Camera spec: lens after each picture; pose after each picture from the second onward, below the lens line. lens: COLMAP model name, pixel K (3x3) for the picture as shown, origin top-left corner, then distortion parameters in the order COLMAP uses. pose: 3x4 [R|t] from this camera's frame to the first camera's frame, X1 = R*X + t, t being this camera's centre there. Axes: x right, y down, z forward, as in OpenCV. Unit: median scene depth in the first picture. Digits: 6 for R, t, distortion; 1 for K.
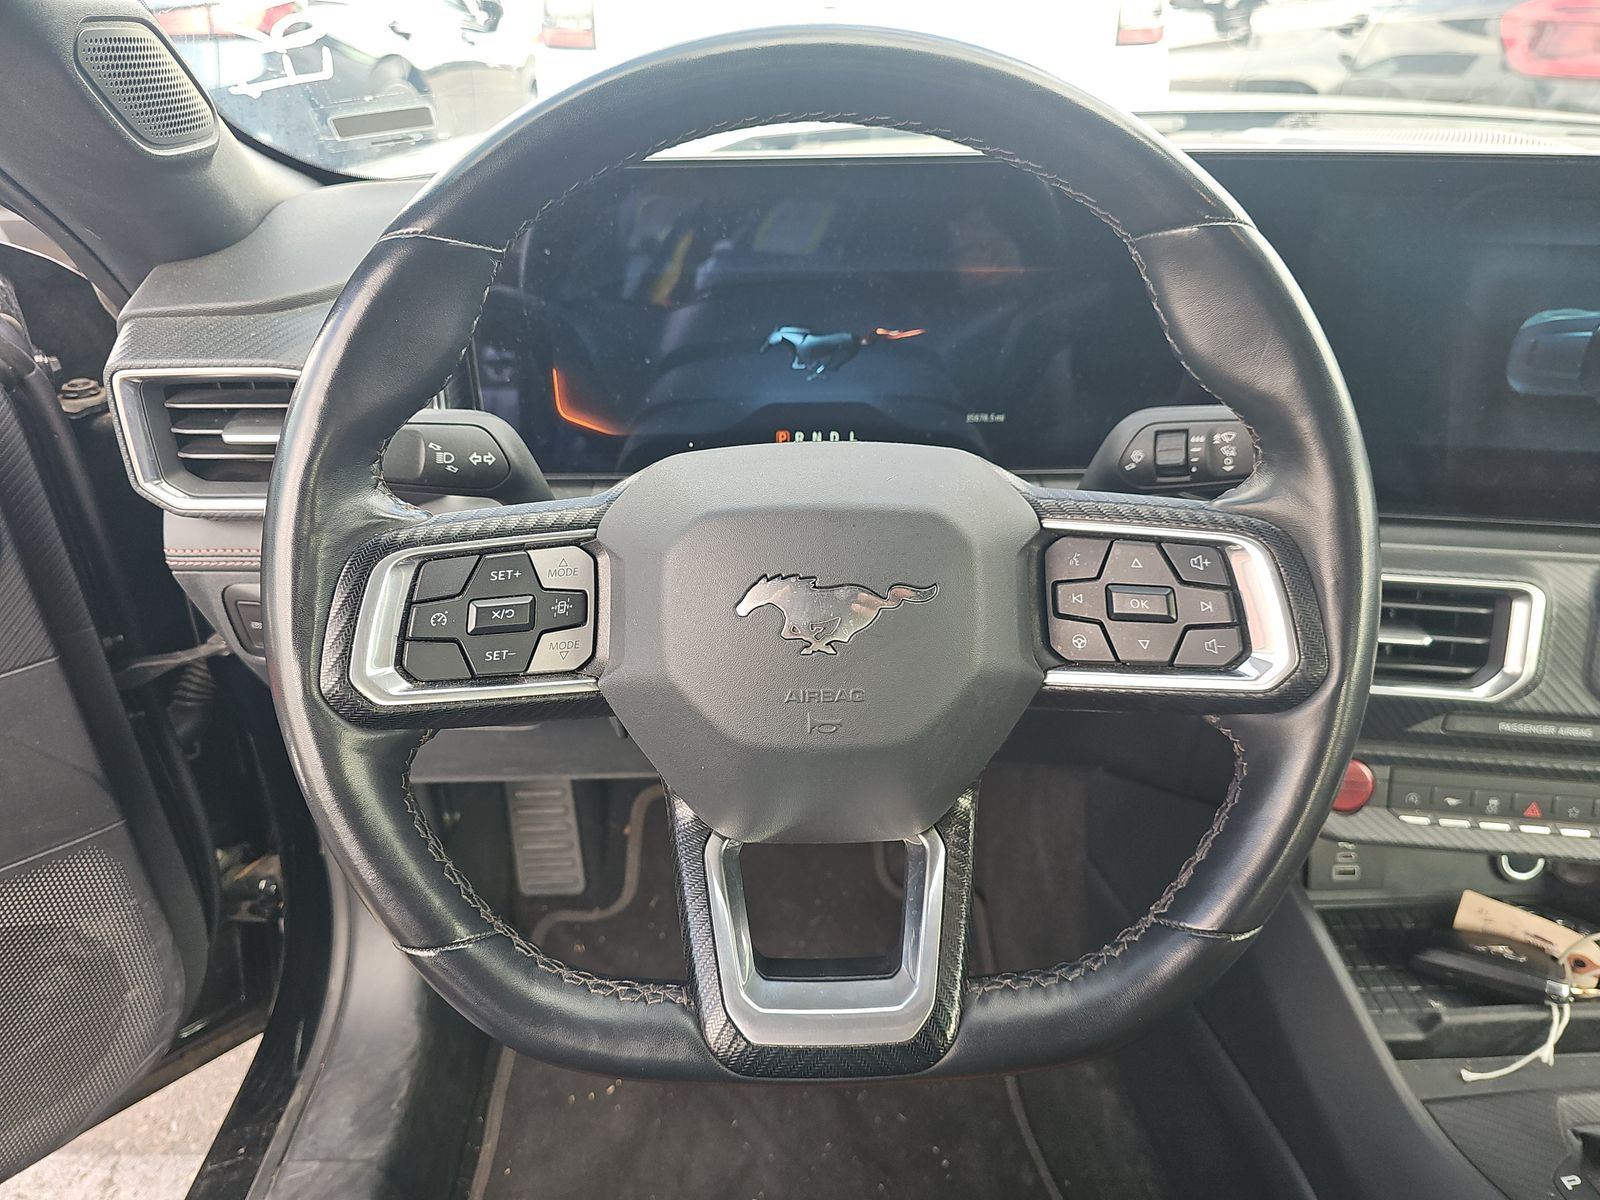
lens RADIAL K [[1070.7, 0, 800.0], [0, 1070.7, 600.0], [0, 0, 1]] dist [-0.009839, -0.007248]
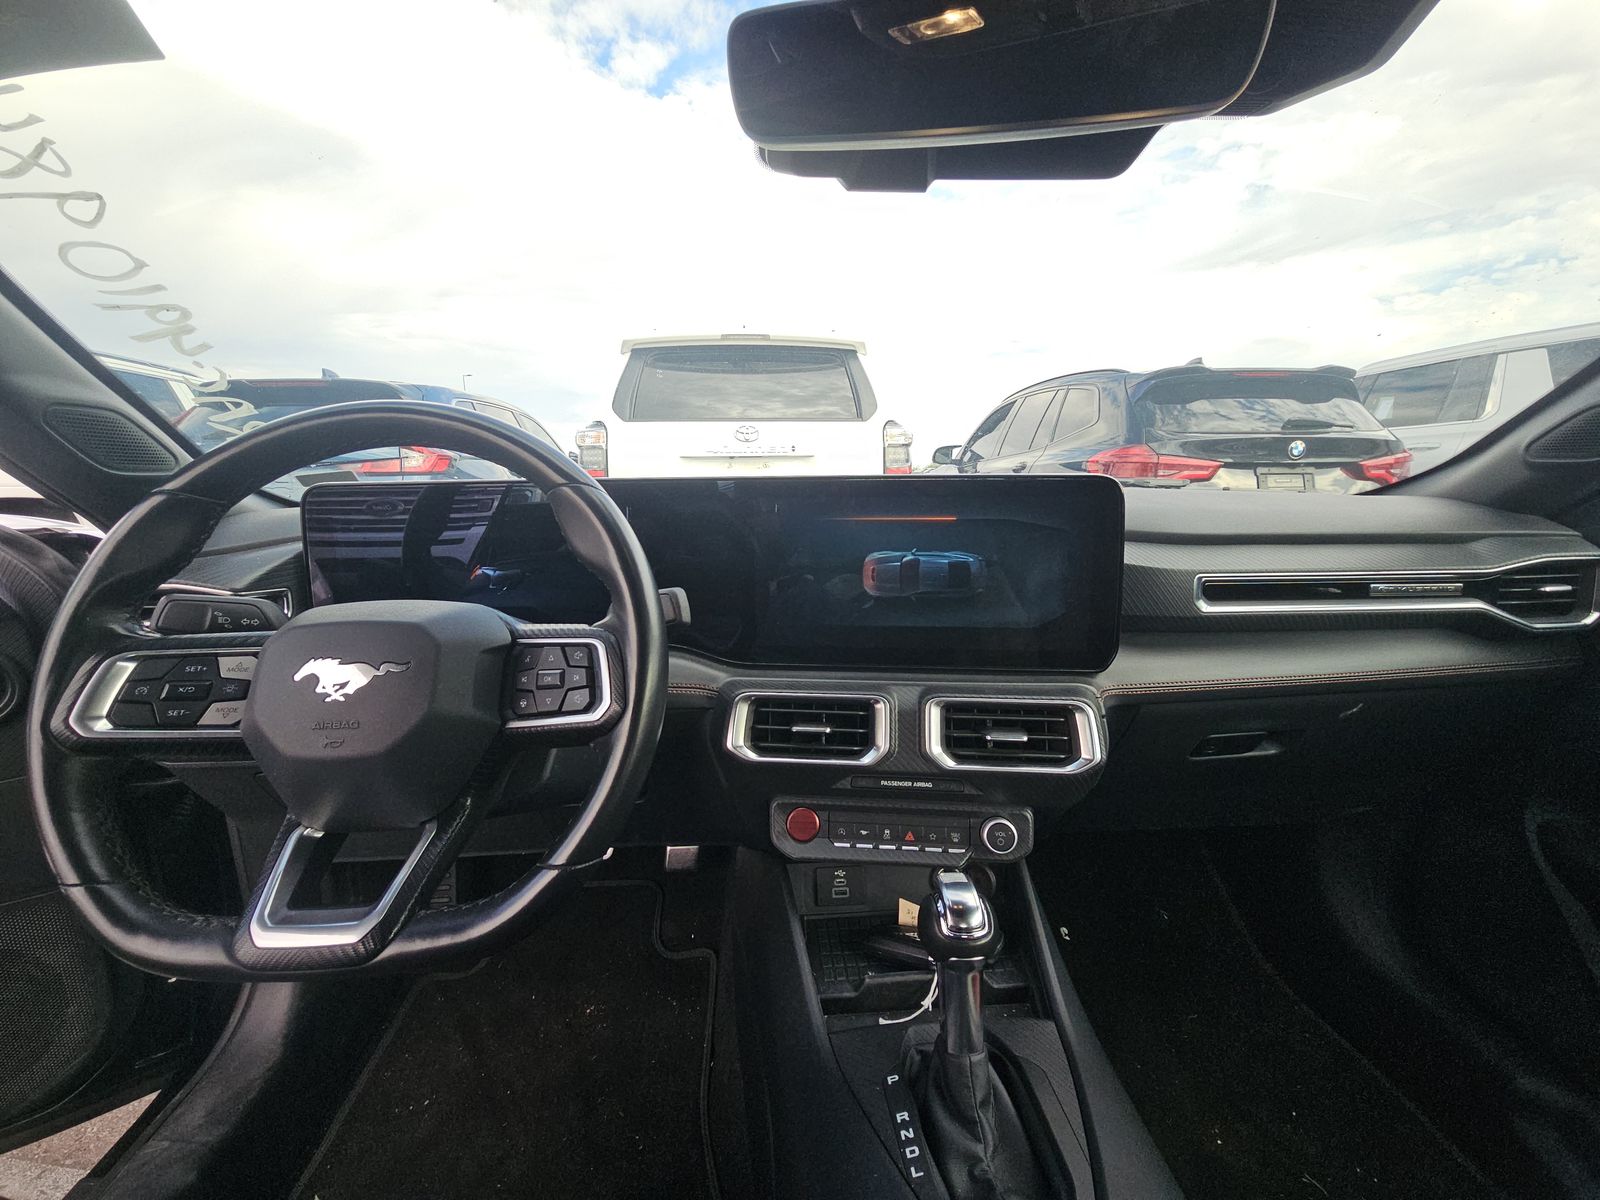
lens RADIAL K [[645.1, 0, 800.0], [0, 645.1, 600.0], [0, 0, 1]] dist [0.021179, -0.018557]
pose [[0.998937, -0.005185, 0.045815, 0.499444], [0.018756, 0.953425, -0.301045, 0.154768], [-0.042120, 0.301584, 0.952509, -0.080017]]
